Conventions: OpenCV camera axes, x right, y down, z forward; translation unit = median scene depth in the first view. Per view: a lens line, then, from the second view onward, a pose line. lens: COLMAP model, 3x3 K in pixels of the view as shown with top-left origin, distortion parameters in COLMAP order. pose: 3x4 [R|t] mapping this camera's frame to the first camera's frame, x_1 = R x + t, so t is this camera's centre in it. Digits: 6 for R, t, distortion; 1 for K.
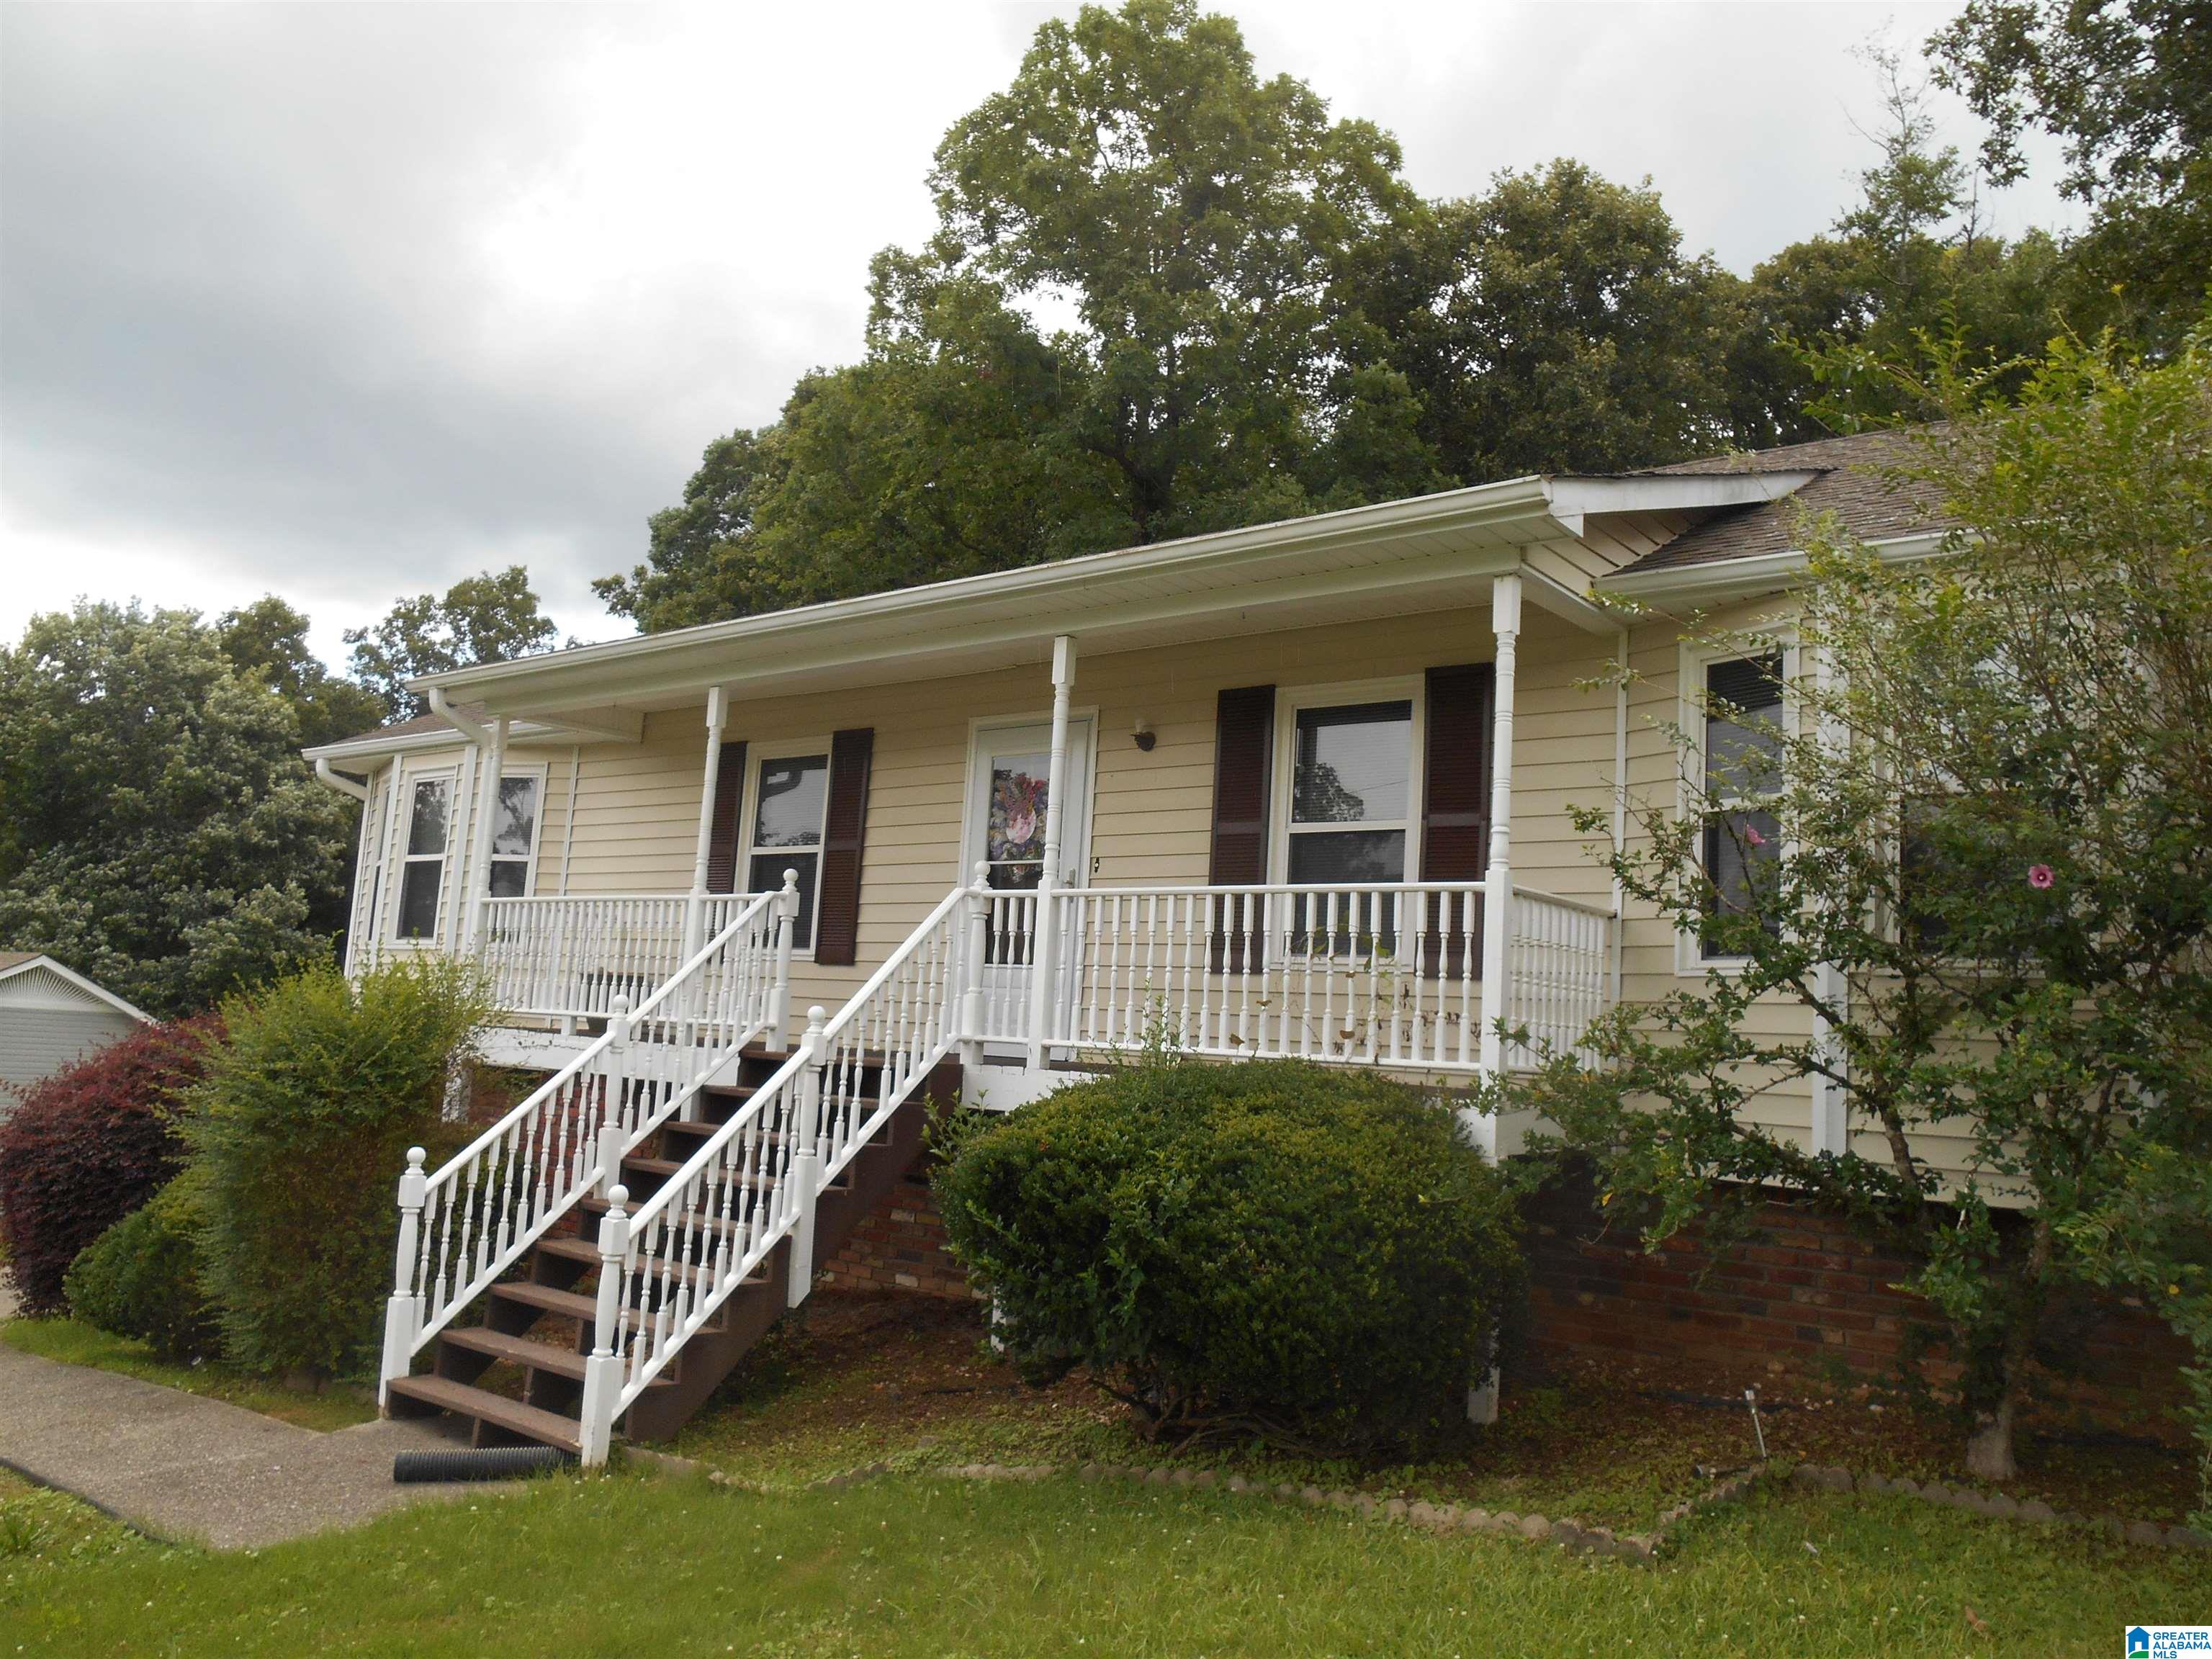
lens RADIAL K [[1653.3, 0, 1067.2], [0, 1653.3, 835.9], [0, 0, 1]] dist [0.000035, -0.000930]
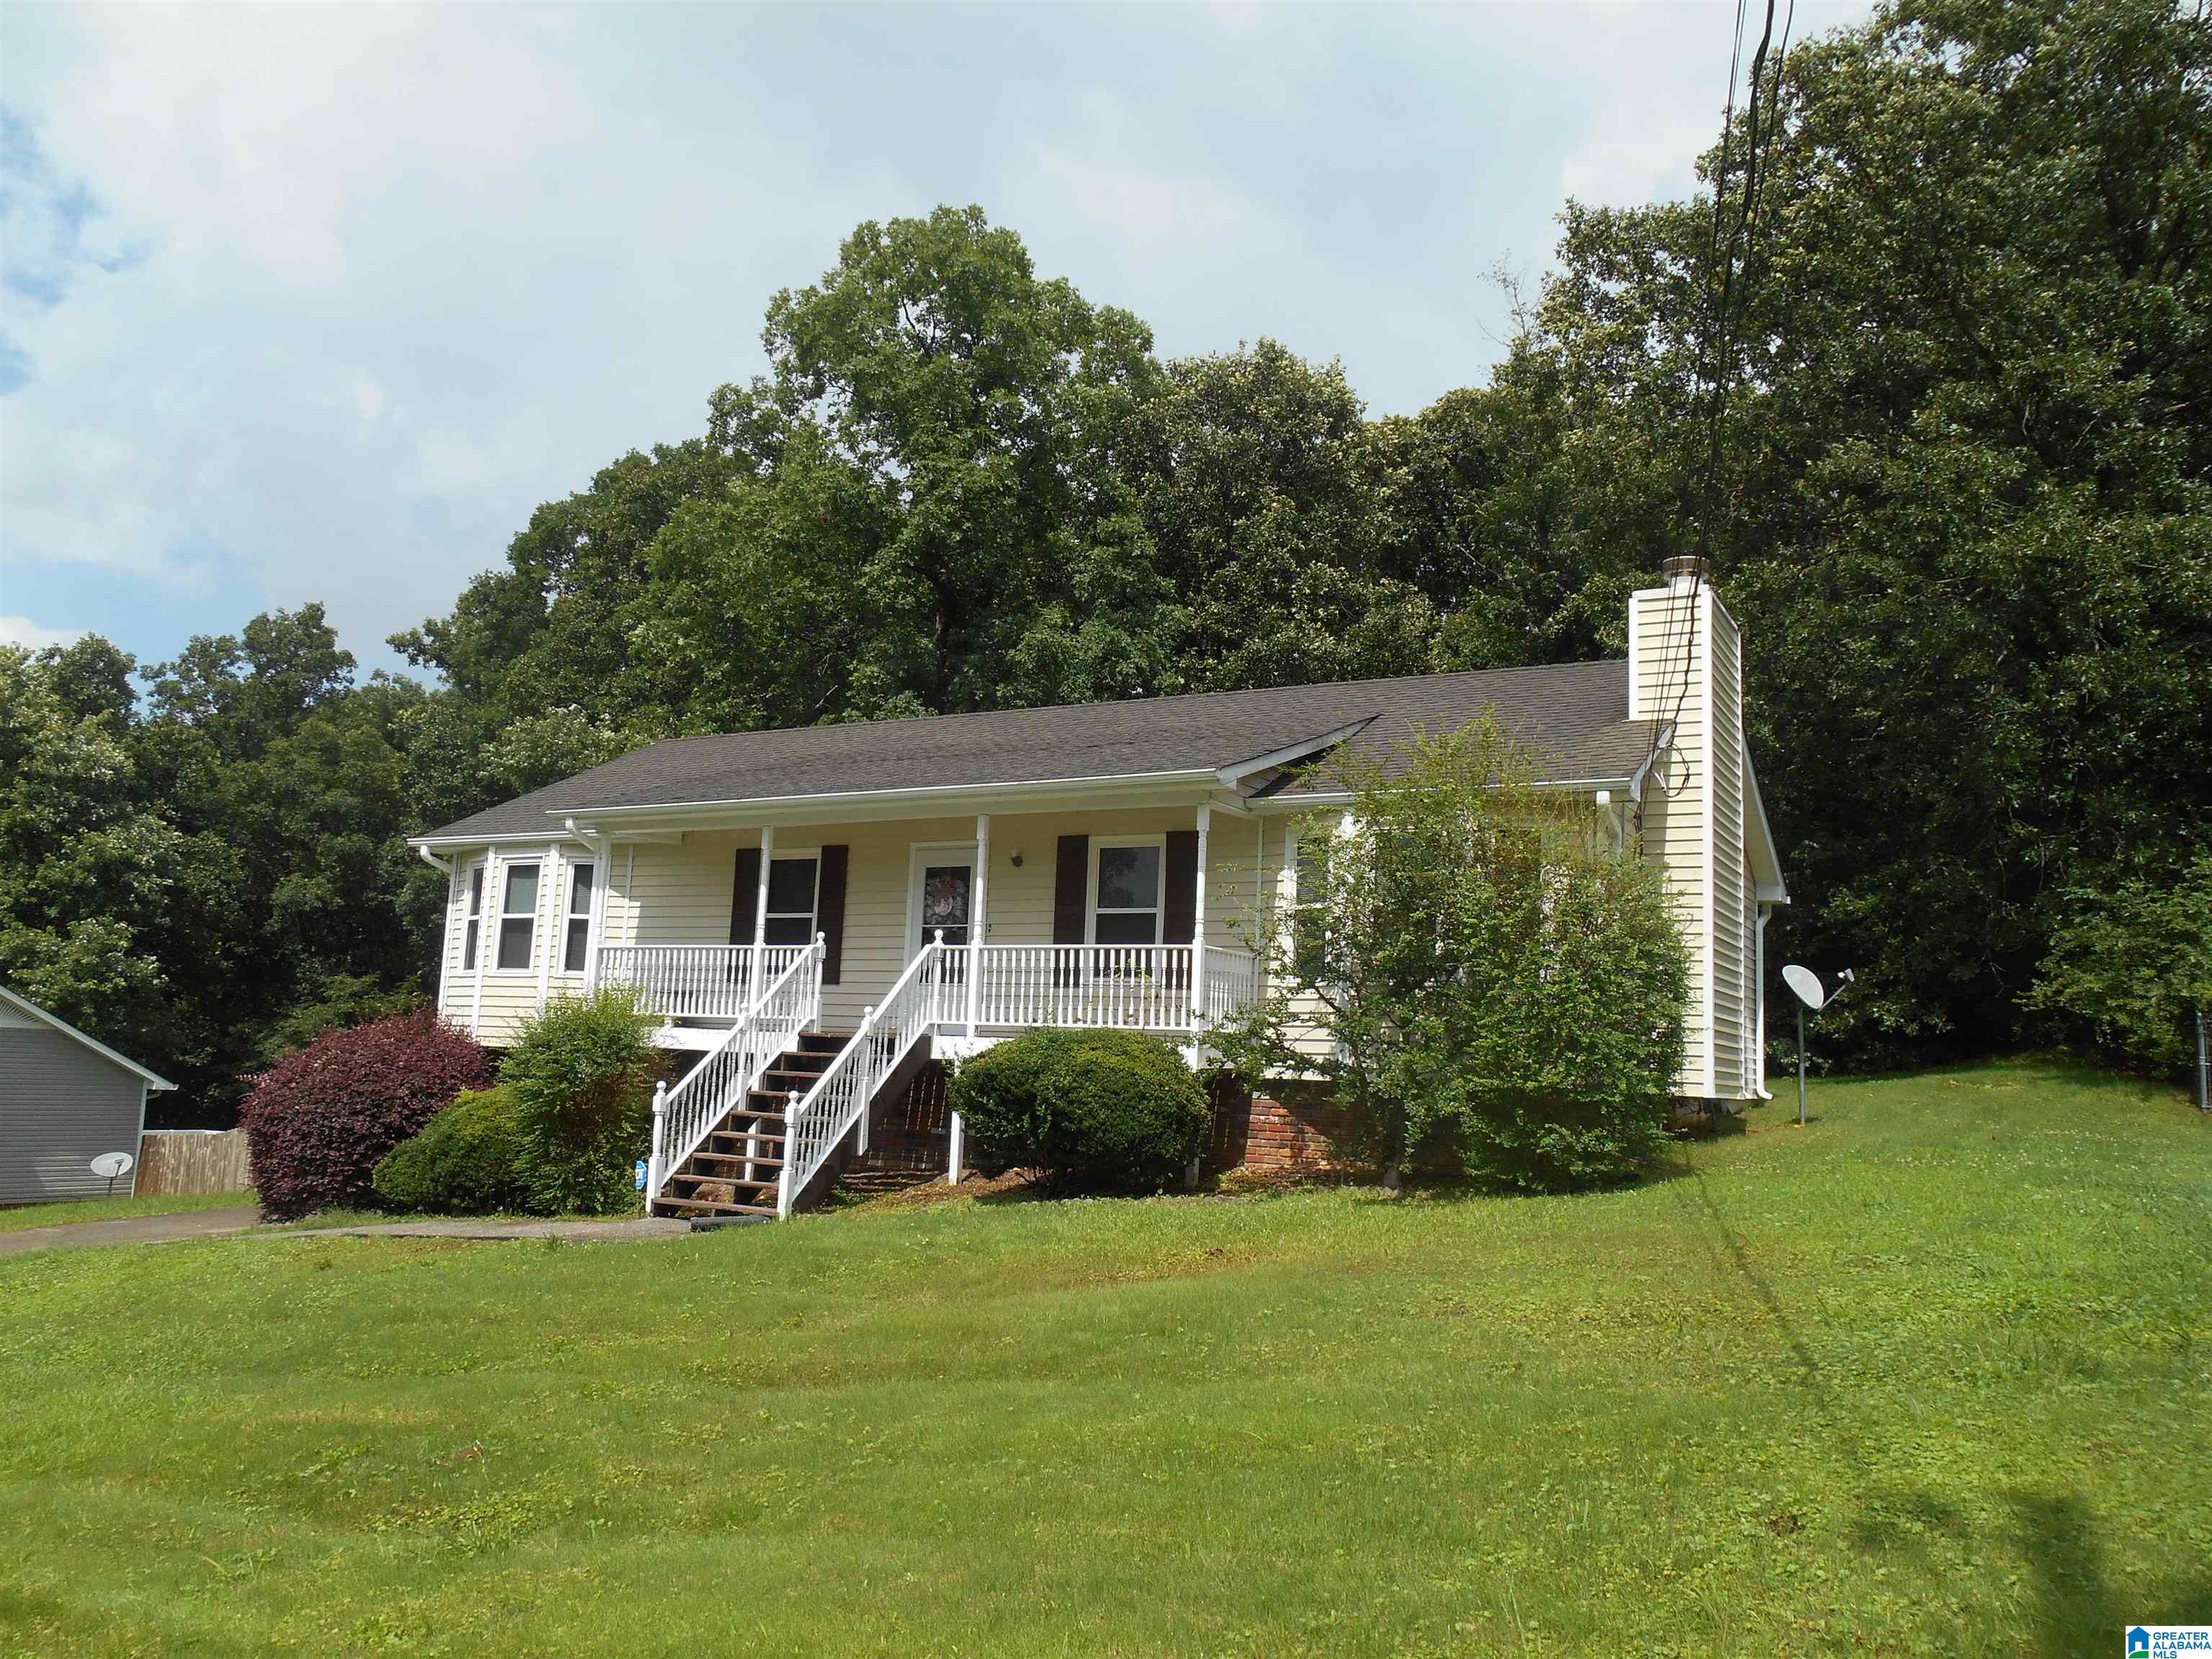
lens RADIAL K [[1653.3, 0, 1067.2], [0, 1653.3, 835.9], [0, 0, 1]] dist [0.000035, -0.000930]
pose [[0.987993, 0.002703, 0.154474, -0.220786], [-0.001868, 0.999983, -0.005549, -0.091655], [-0.154486, 0.005193, 0.987981, -1.003152]]
